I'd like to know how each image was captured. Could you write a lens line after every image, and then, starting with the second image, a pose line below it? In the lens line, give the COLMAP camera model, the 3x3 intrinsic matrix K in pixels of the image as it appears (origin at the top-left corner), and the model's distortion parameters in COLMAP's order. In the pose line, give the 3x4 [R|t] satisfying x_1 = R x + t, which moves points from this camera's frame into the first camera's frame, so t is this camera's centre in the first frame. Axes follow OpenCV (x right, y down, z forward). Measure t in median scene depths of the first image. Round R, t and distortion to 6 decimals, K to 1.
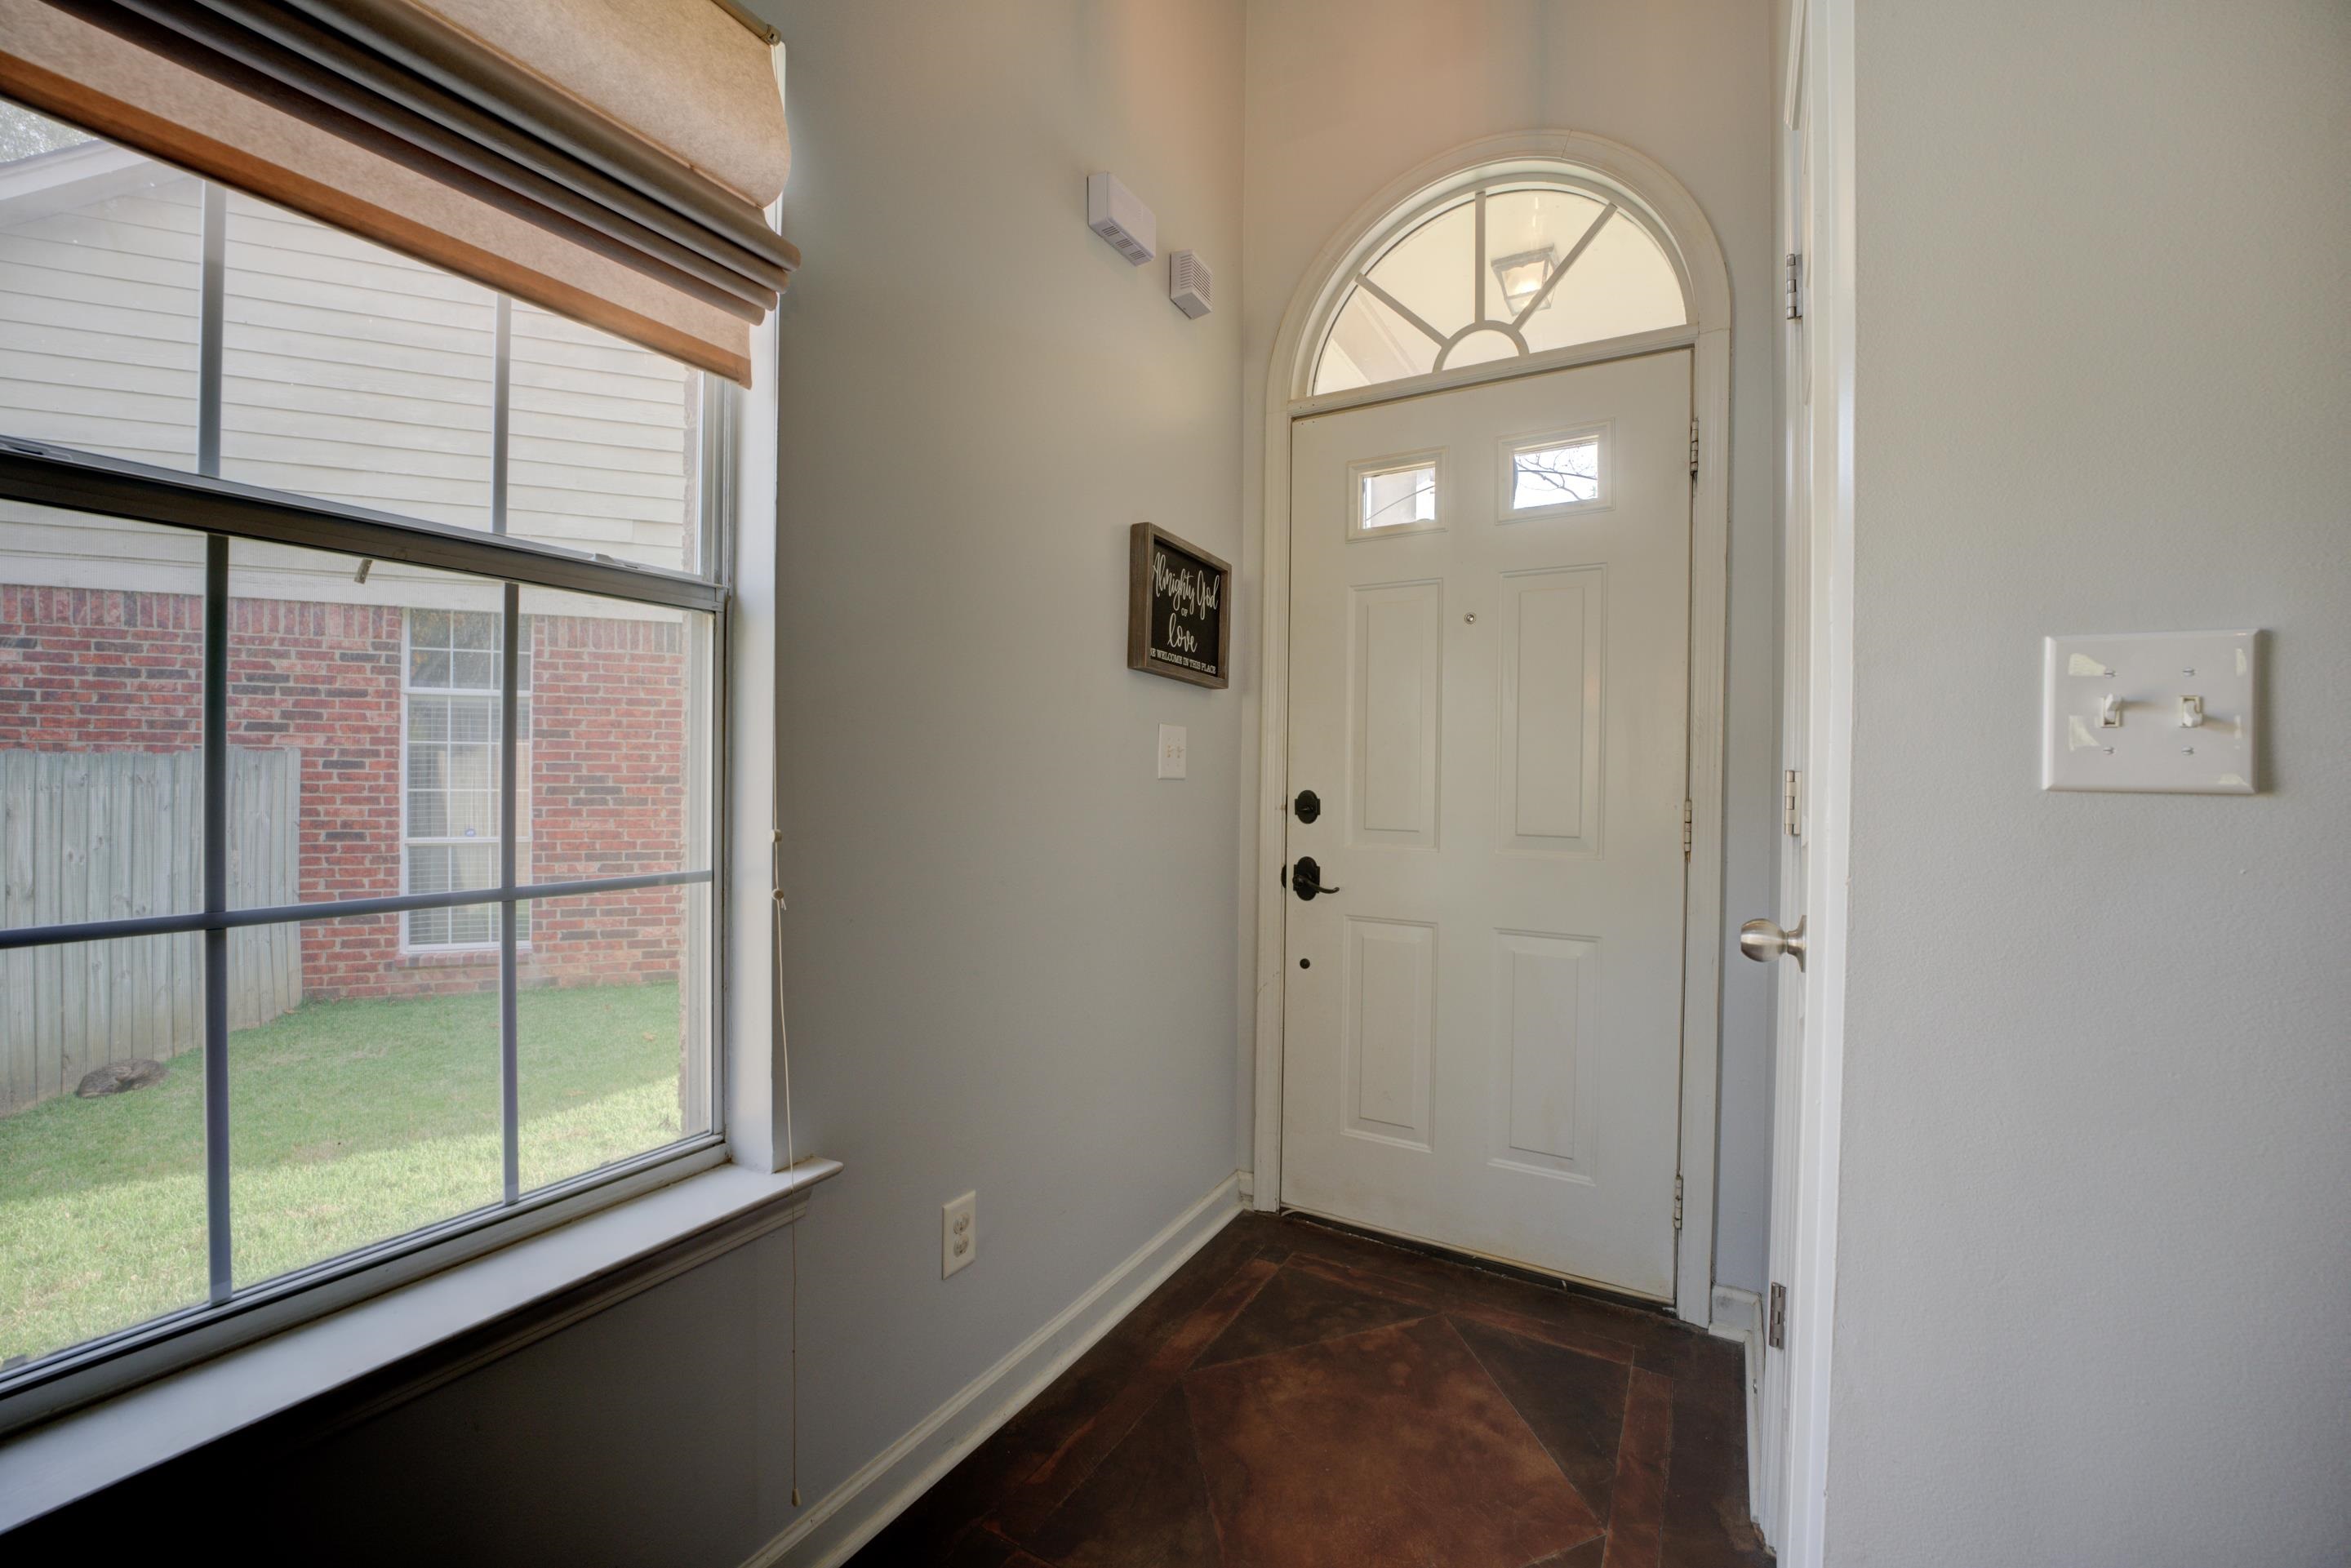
lens RADIAL K [[940.1, 0, 1179.0], [0, 940.1, 786.4], [0, 0, 1]] dist [-0.023134, 0.000514]
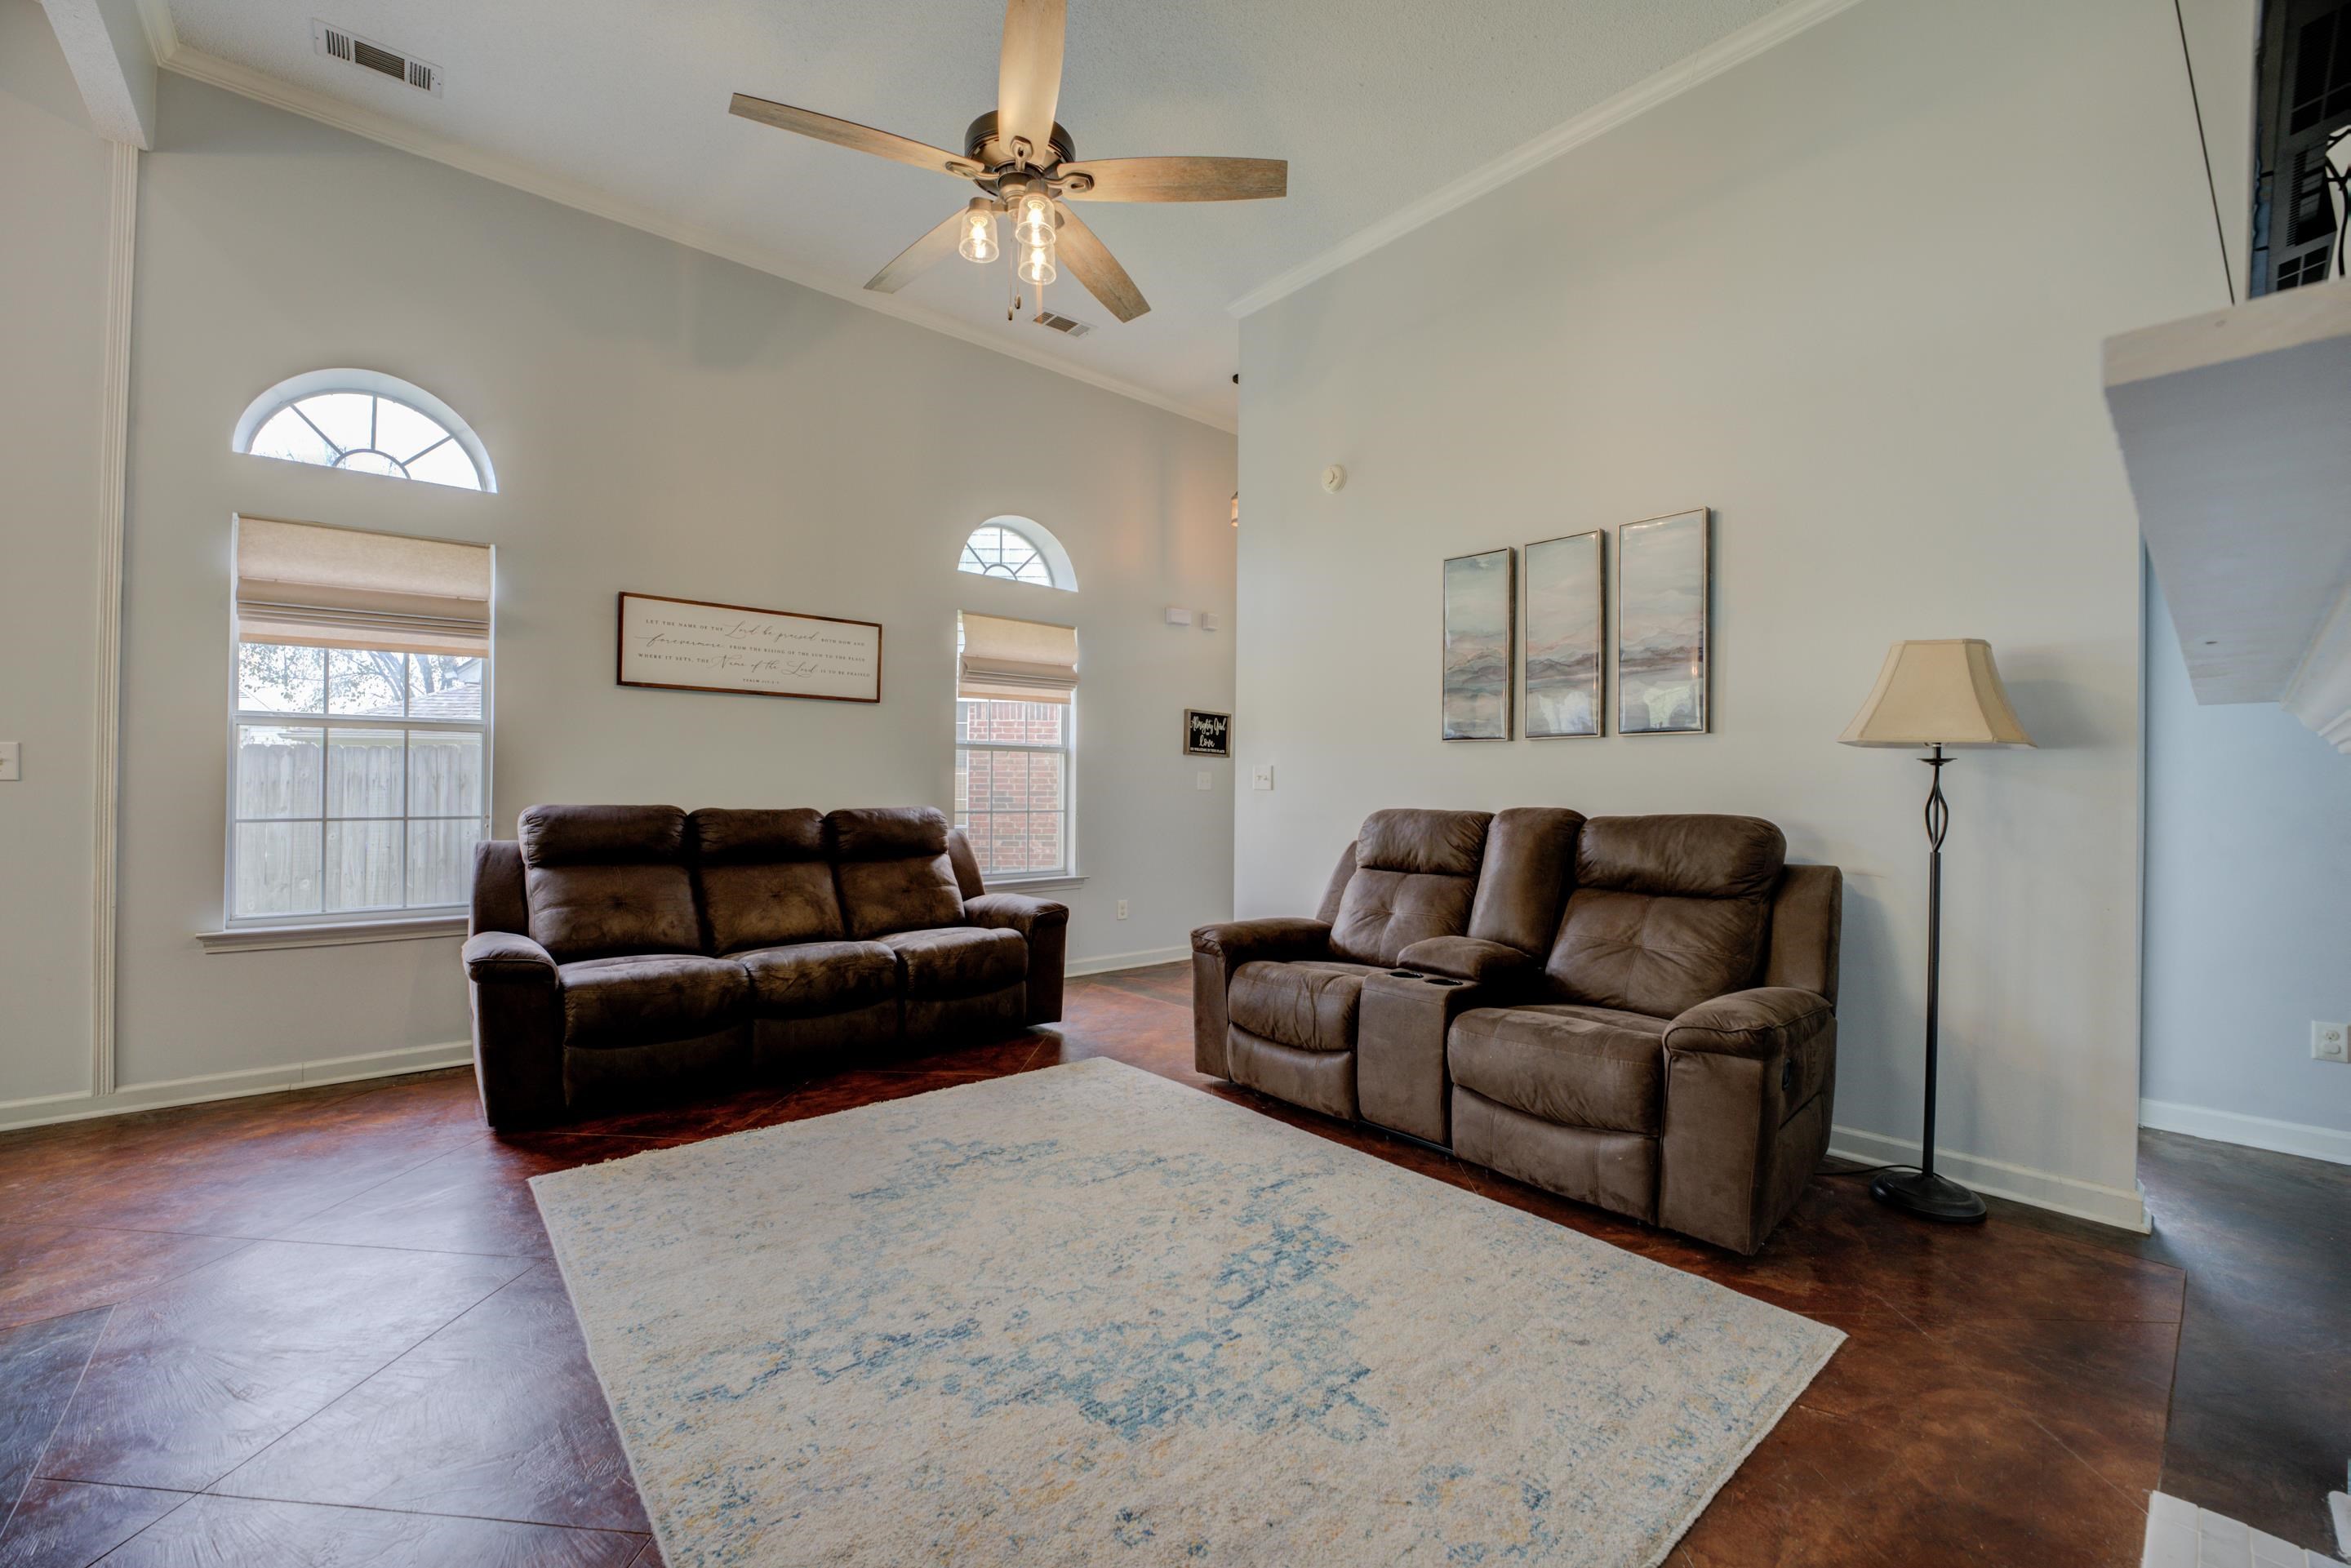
lens RADIAL K [[940.1, 0, 1168.1], [0, 940.1, 789.3], [0, 0, 1]] dist [-0.023134, 0.000514]
pose [[0.940764, -0.003566, -0.339045, 0.881793], [-0.001176, 0.999904, -0.013779, 0.030662], [0.339061, 0.013361, 0.940669, -1.808682]]
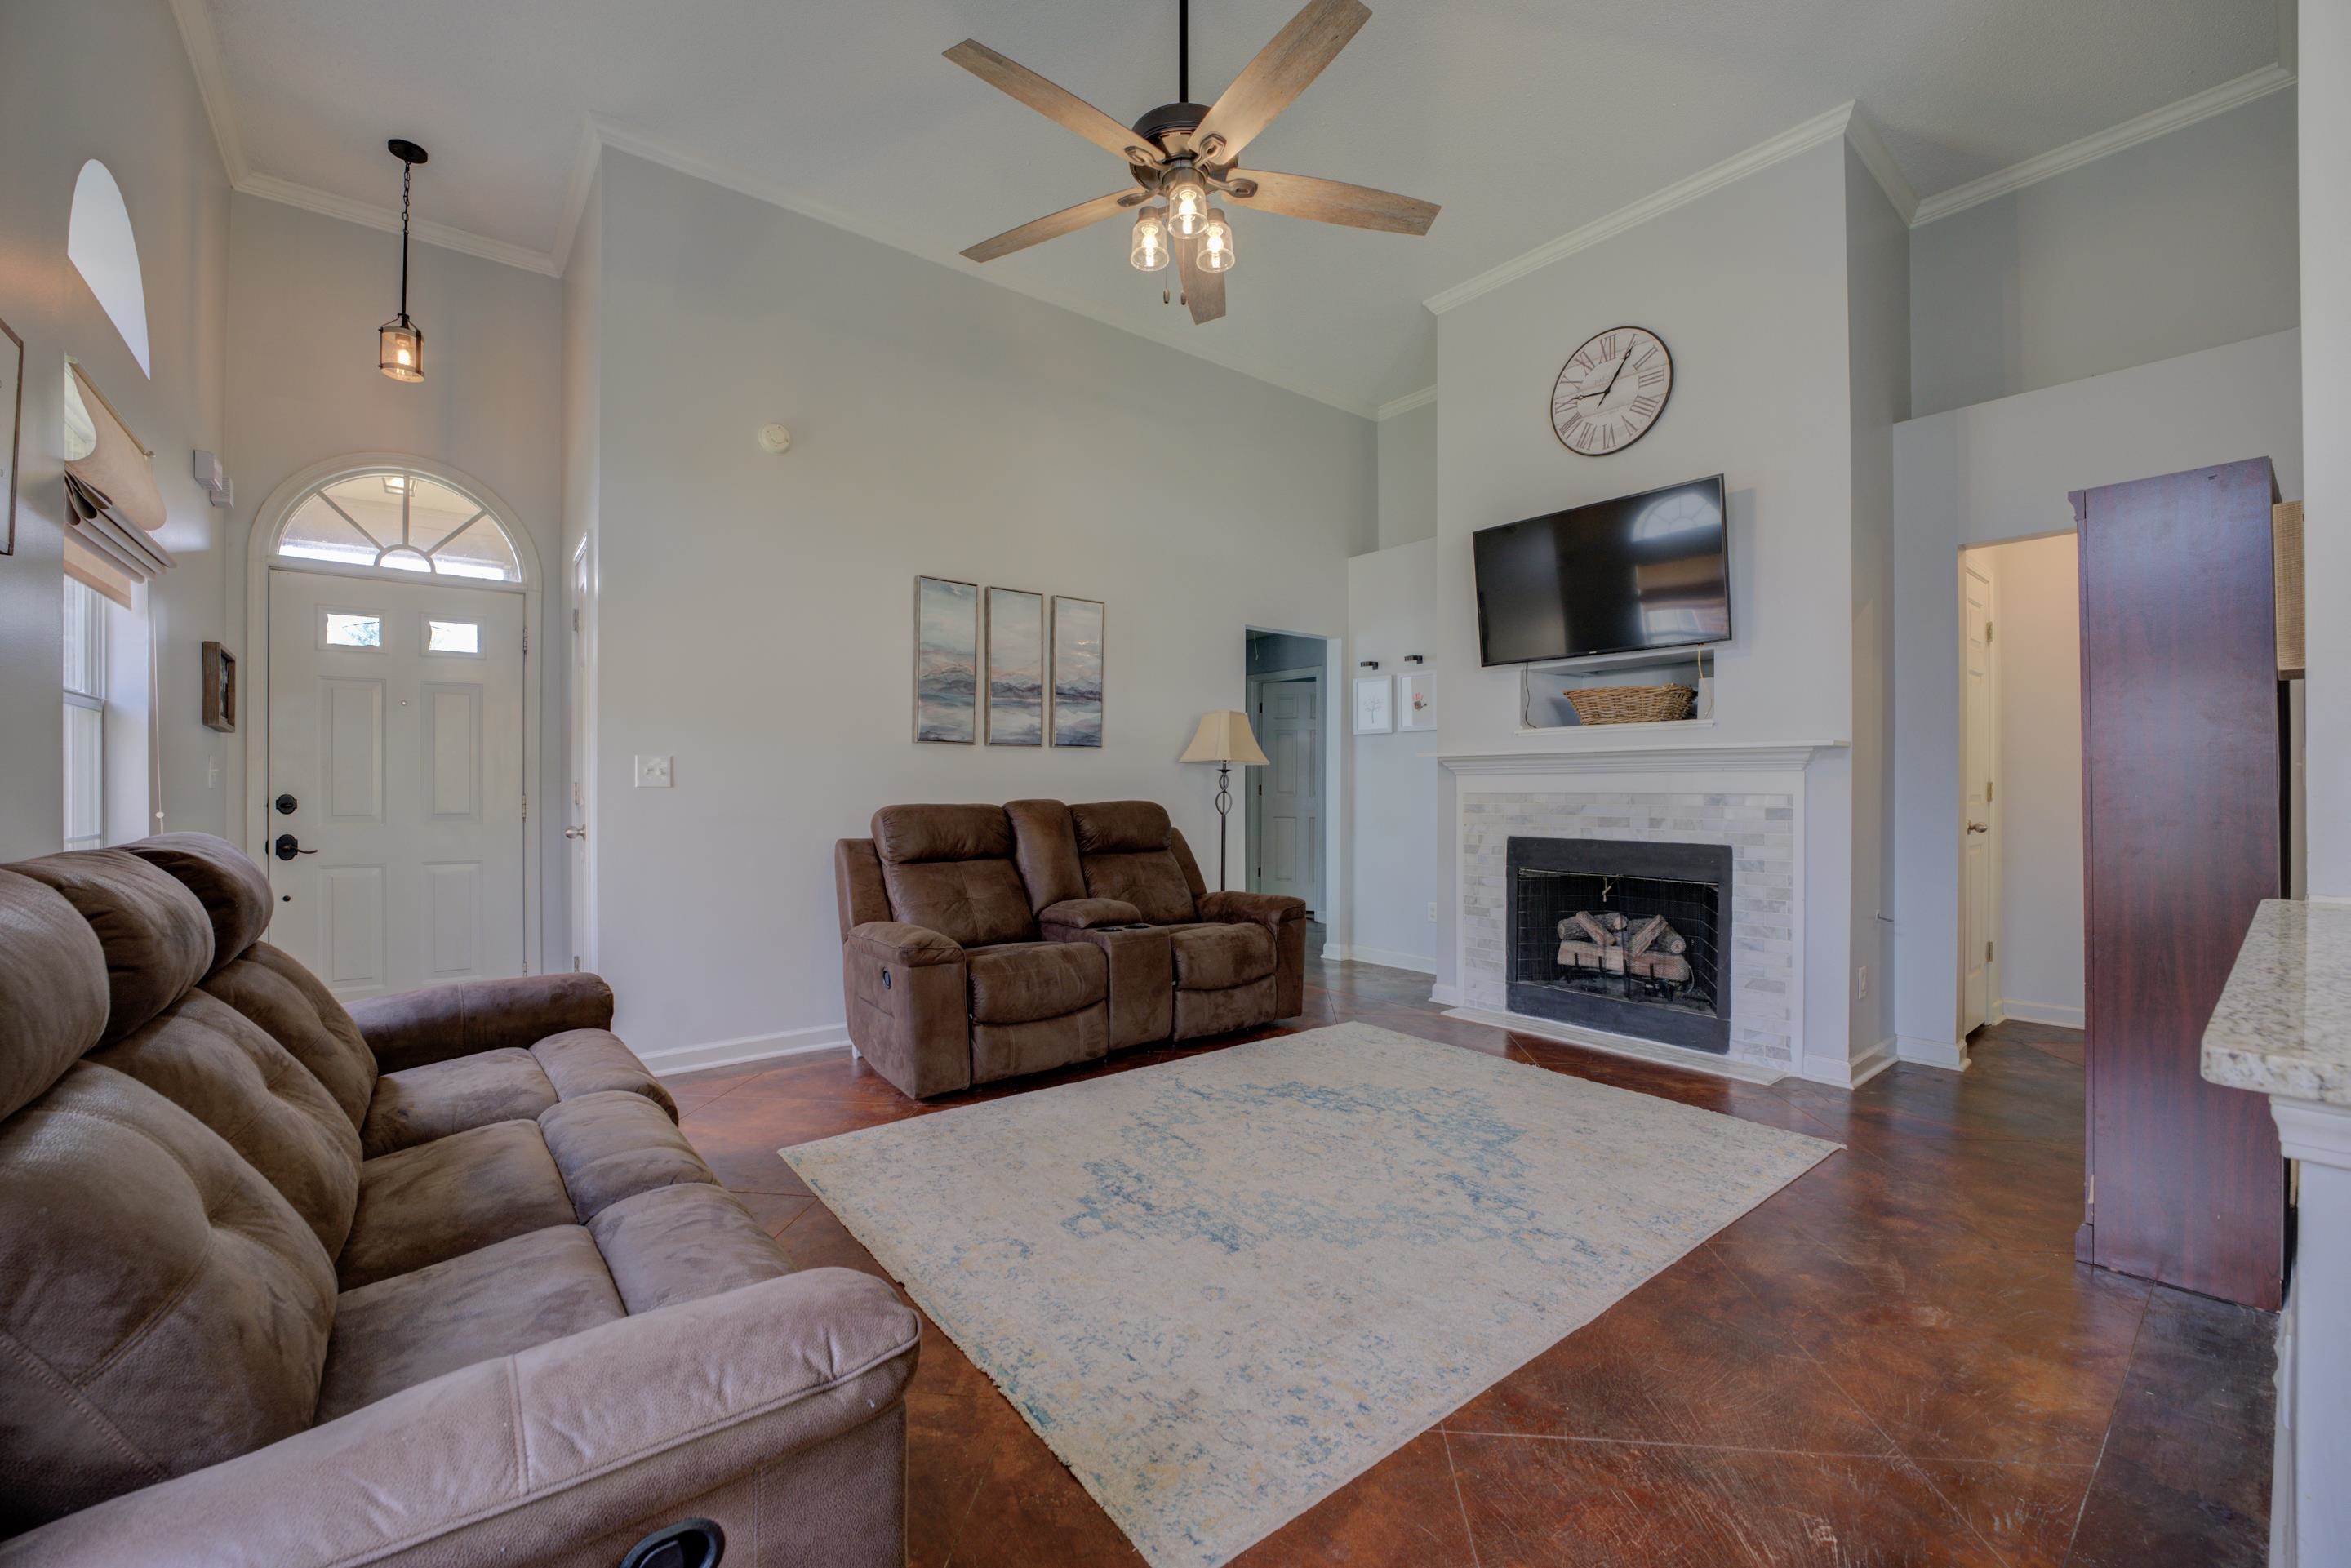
lens RADIAL K [[940.1, 0, 1176.1], [0, 940.1, 791.8], [0, 0, 1]] dist [-0.023134, 0.000514]
pose [[0.370081, -0.010438, 0.928941, -0.861032], [0.014966, 0.999874, 0.005272, 0.015856], [-0.928879, 0.011951, 0.370191, -1.161702]]
